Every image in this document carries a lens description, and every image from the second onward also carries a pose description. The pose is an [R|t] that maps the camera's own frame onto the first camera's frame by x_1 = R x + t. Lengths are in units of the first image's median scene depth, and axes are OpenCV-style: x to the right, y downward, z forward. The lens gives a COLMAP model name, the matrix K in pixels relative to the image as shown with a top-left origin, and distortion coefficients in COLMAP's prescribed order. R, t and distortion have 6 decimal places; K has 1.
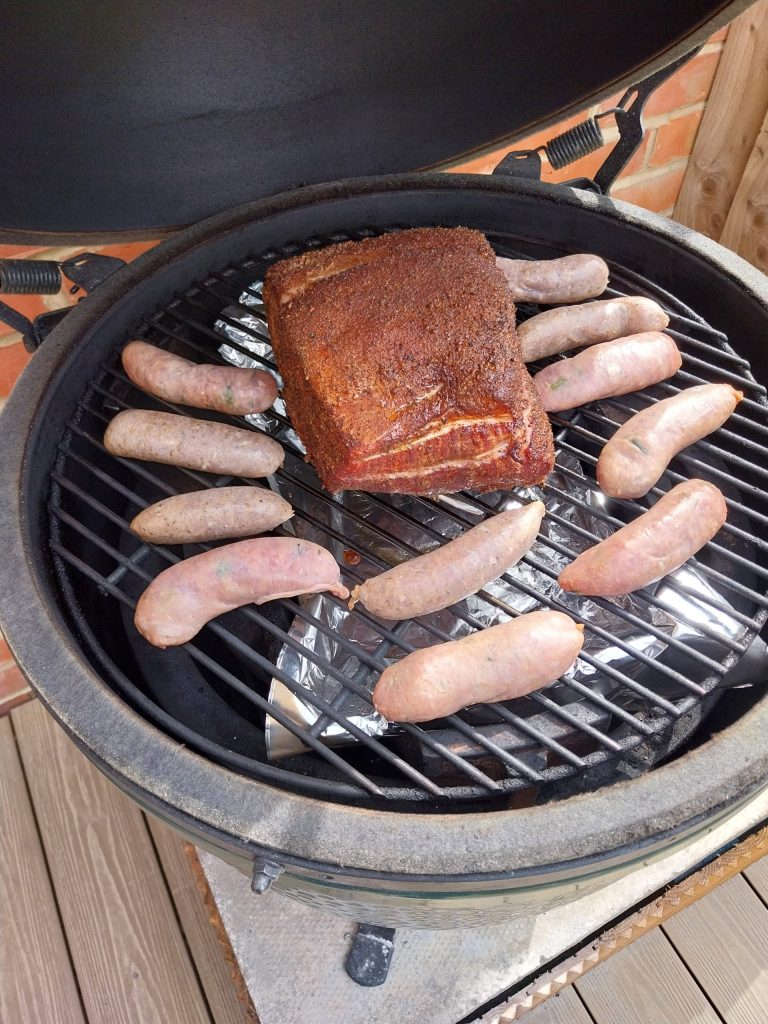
lens RADIAL K [[987.5, 0, 384.0], [0, 987.5, 512.0], [0, 0, 1]] dist [-0.003303, -0.027356]
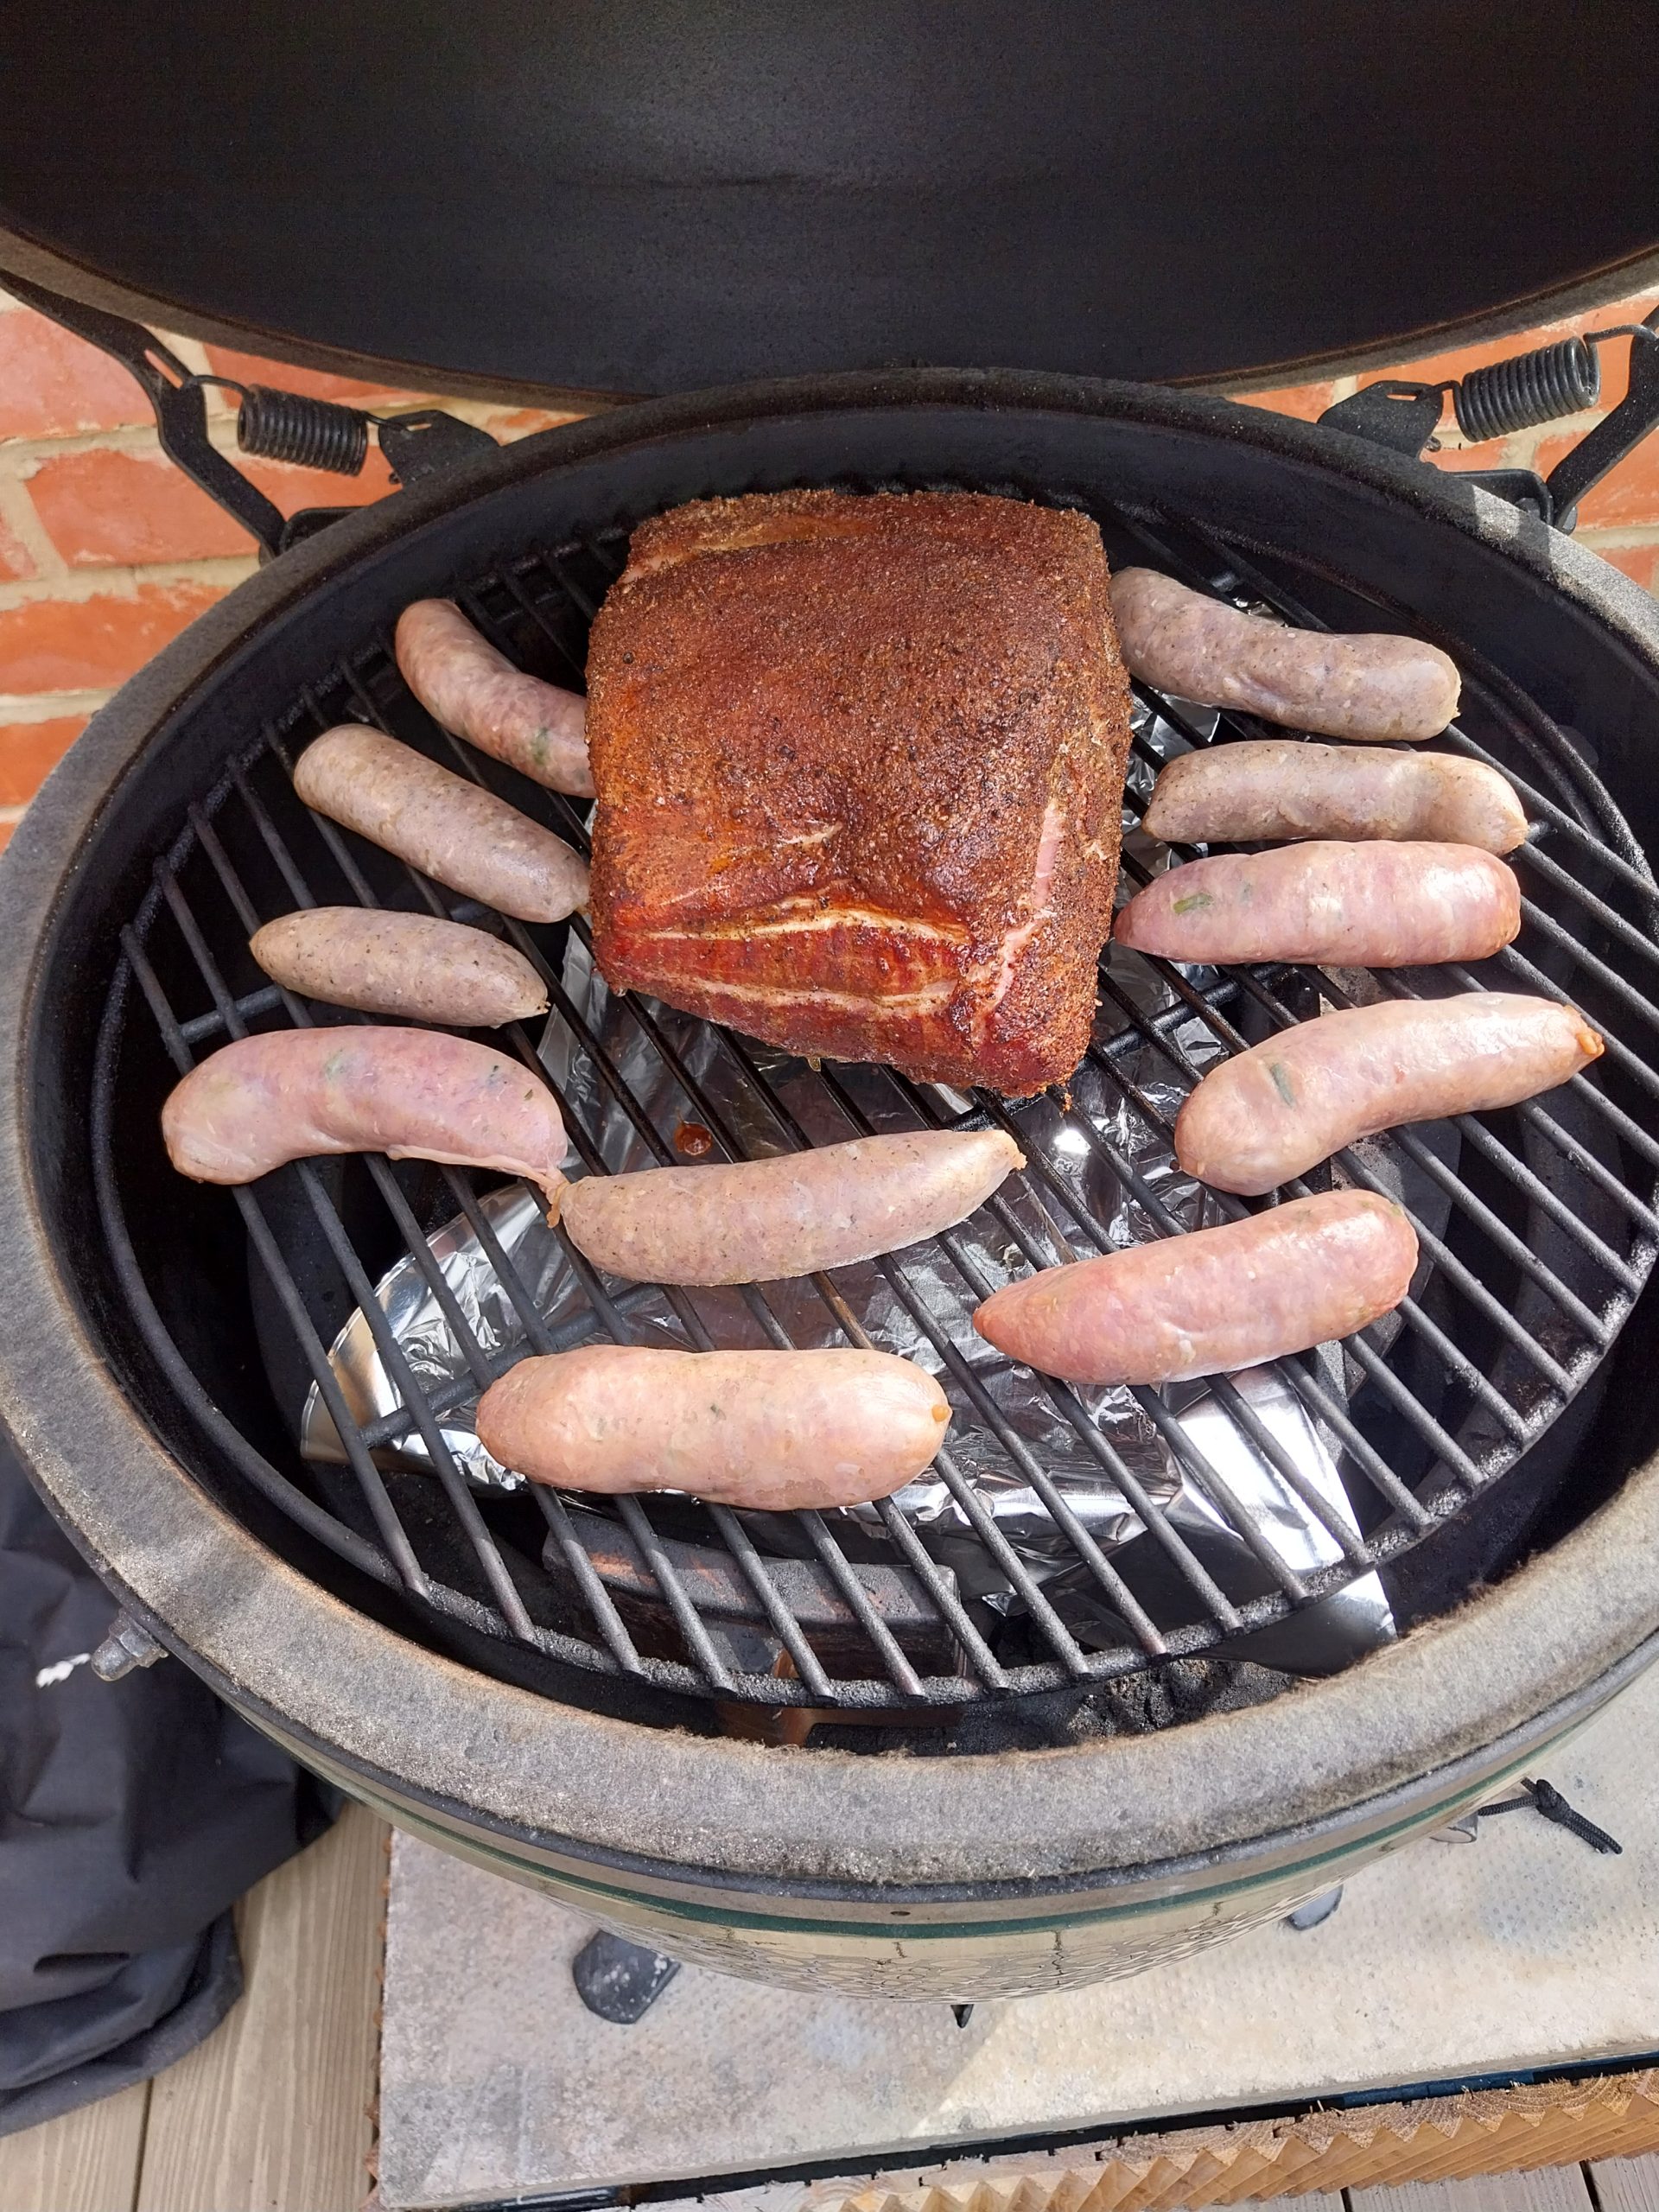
lens RADIAL K [[2133.2, 0, 829.5], [0, 2133.2, 1106.0], [0, 0, 1]] dist [-0.003303, -0.027356]
pose [[0.907705, 0.295212, -0.298196, 0.373624], [-0.288705, 0.955091, 0.066719, -0.064956], [0.304501, 0.025530, 0.952170, 0.041863]]
